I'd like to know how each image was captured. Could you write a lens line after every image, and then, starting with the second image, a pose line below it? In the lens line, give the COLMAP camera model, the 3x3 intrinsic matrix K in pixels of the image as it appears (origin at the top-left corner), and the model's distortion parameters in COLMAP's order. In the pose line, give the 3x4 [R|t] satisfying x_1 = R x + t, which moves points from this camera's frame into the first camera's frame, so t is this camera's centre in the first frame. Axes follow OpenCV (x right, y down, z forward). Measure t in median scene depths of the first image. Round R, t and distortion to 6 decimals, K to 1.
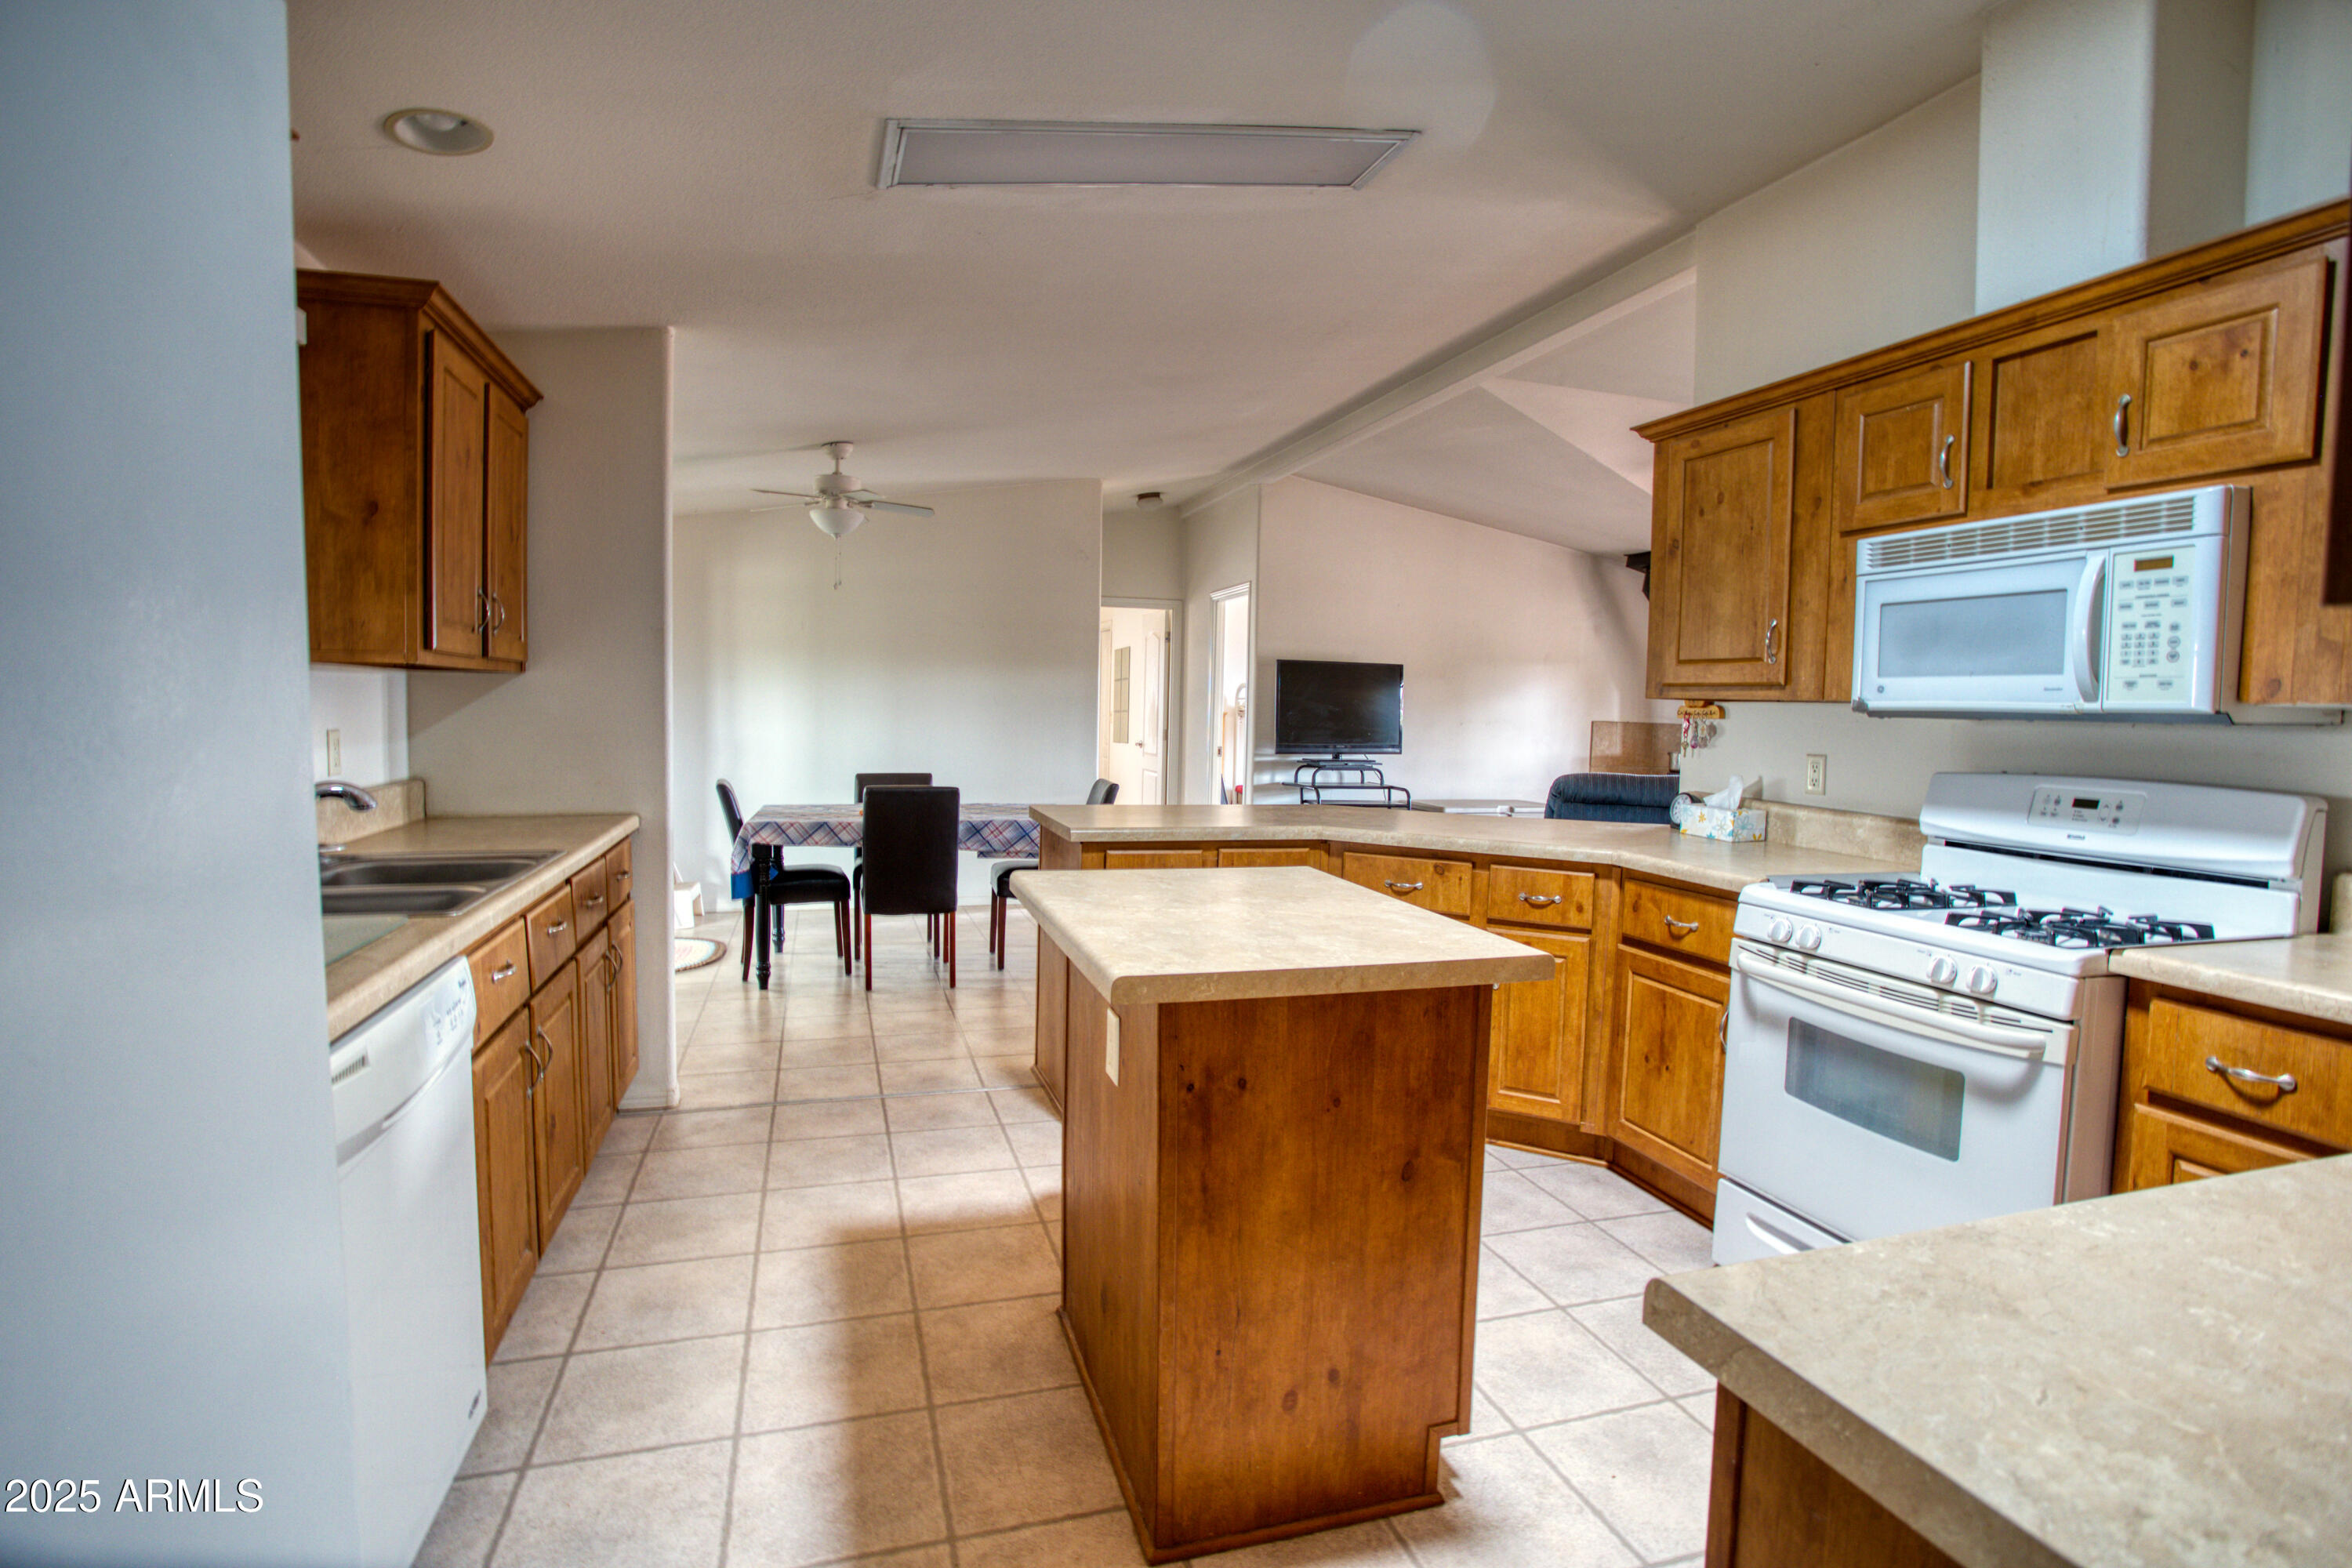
lens RADIAL K [[1157.1, 0, 1187.0], [0, 1157.1, 777.2], [0, 0, 1]] dist [-0.061833, 0.000695]
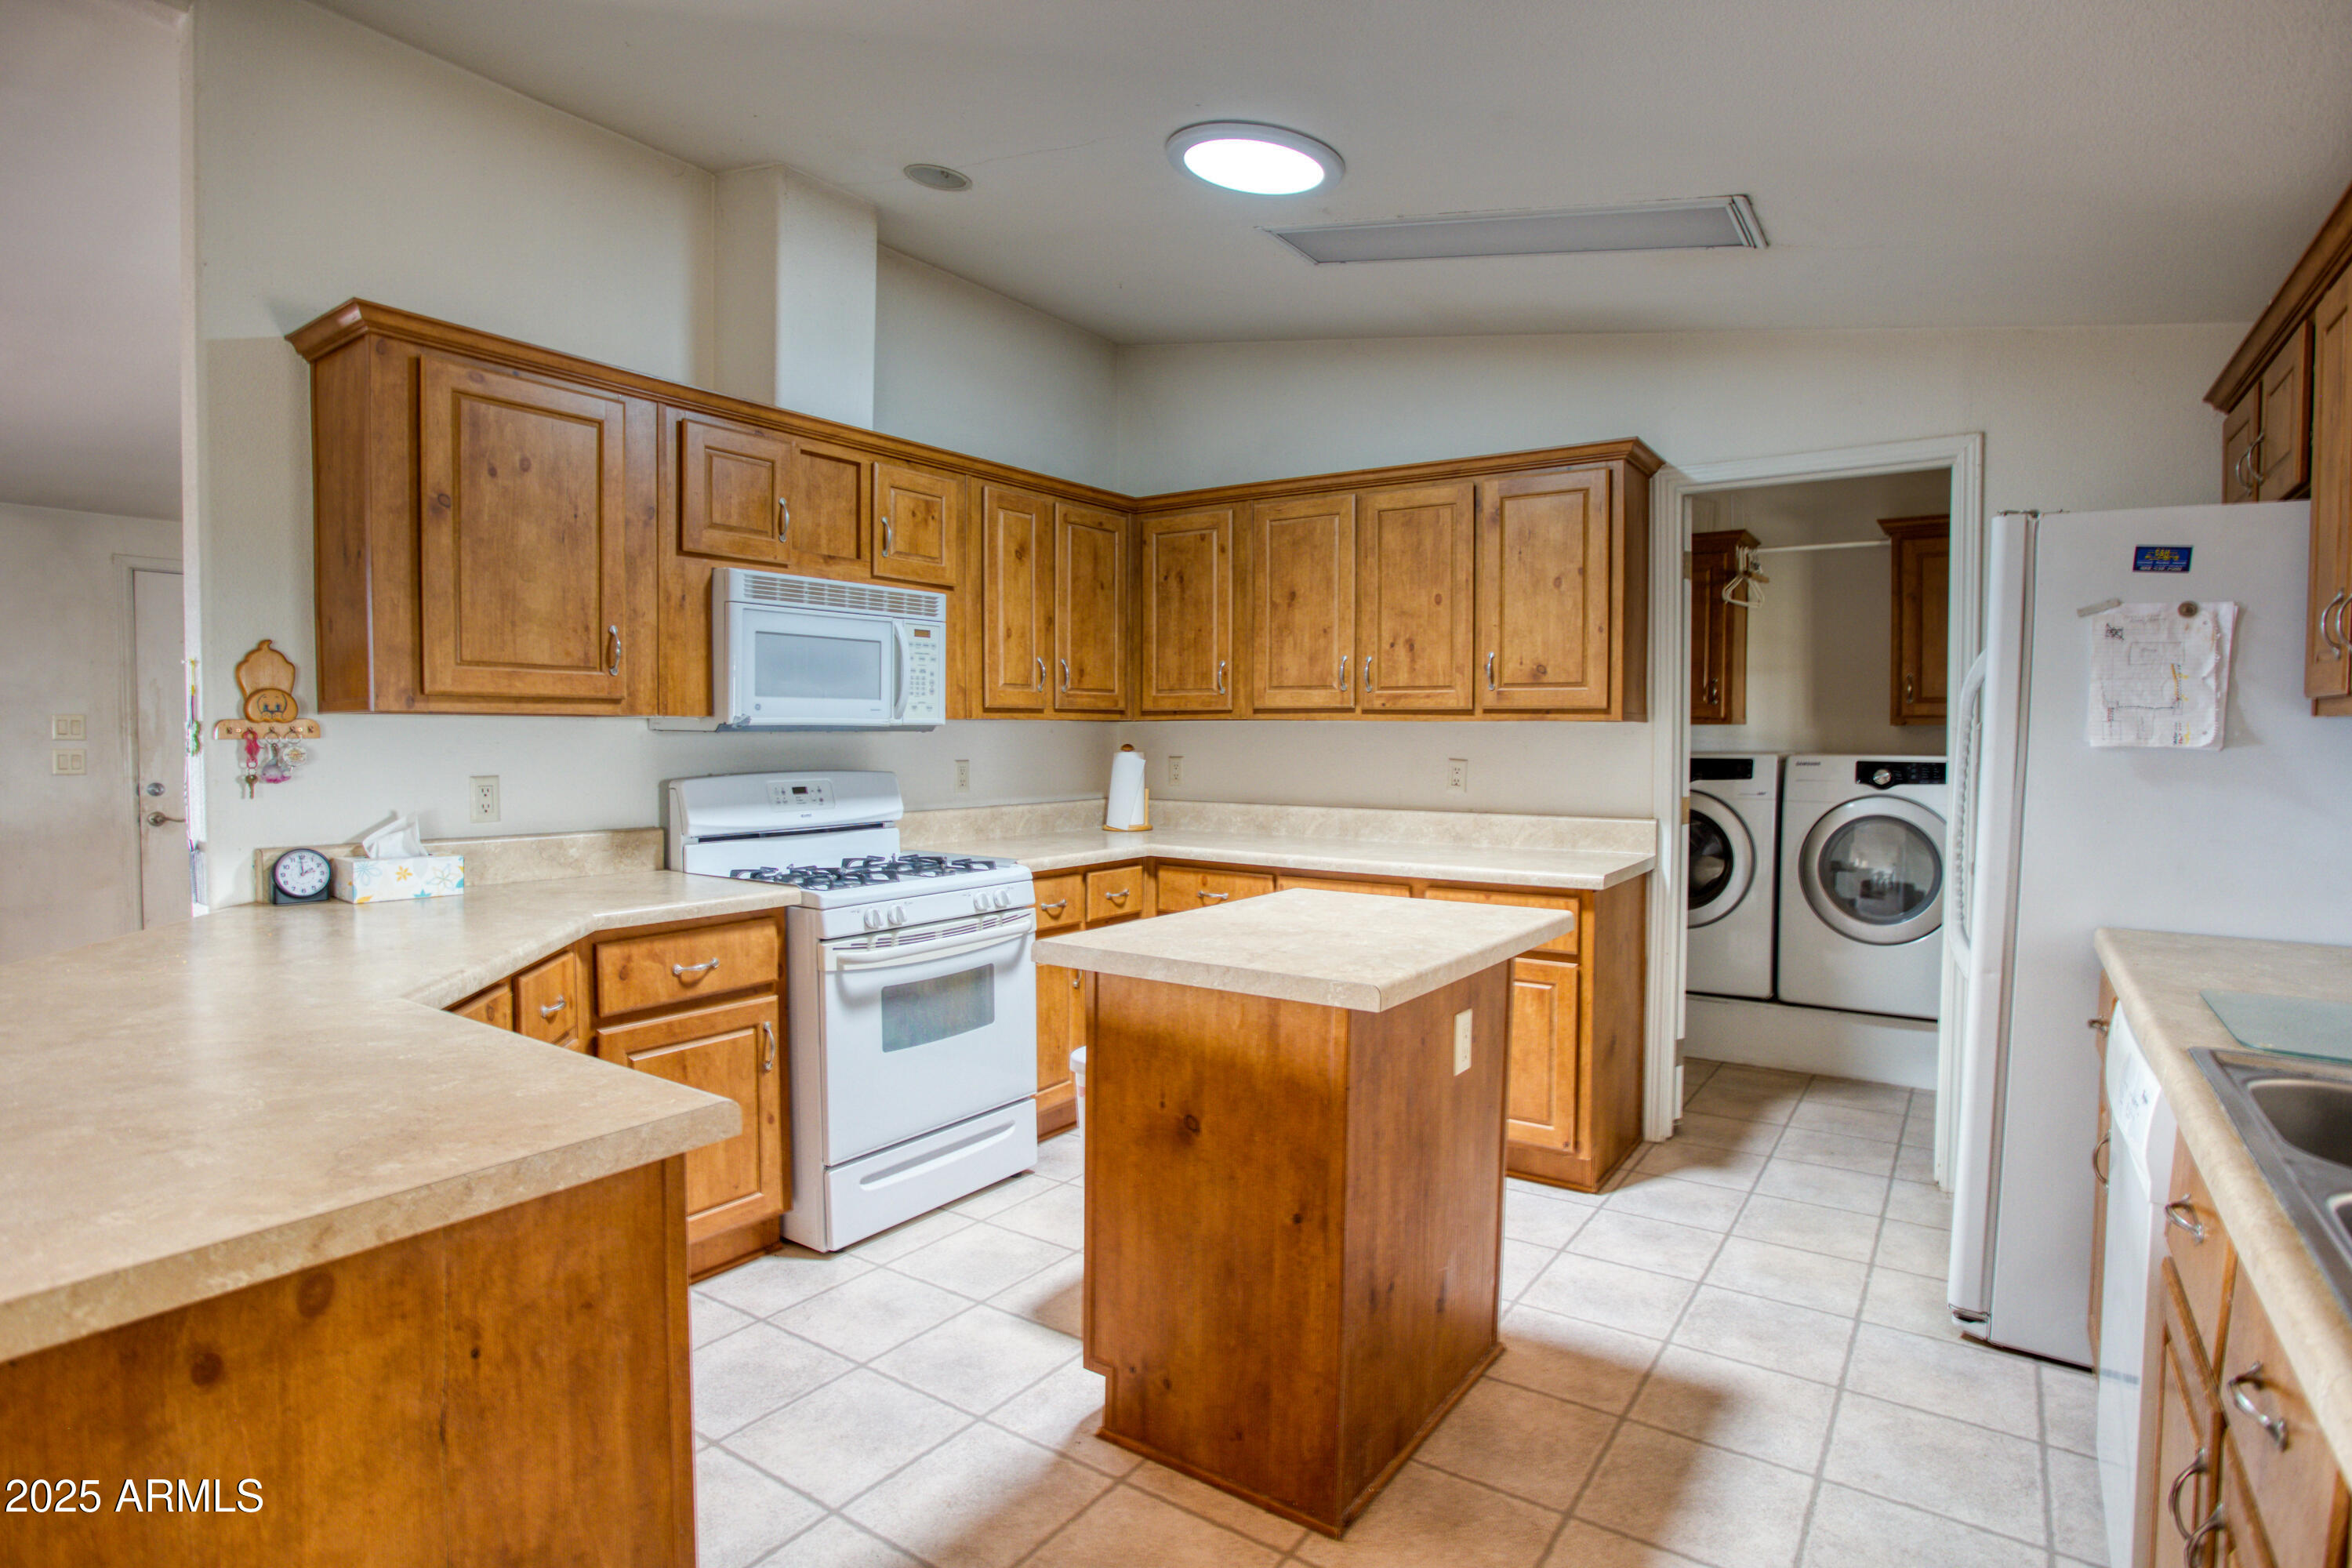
lens RADIAL K [[1233.0, 0, 1175.9], [0, 1233.0, 773.9], [0, 0, 1]] dist [-0.029591, 0.001185]
pose [[-0.620468, -0.052115, 0.782498, -0.667992], [0.030639, 0.995417, 0.090590, -0.120302], [-0.783633, 0.080183, -0.616027, 1.570626]]
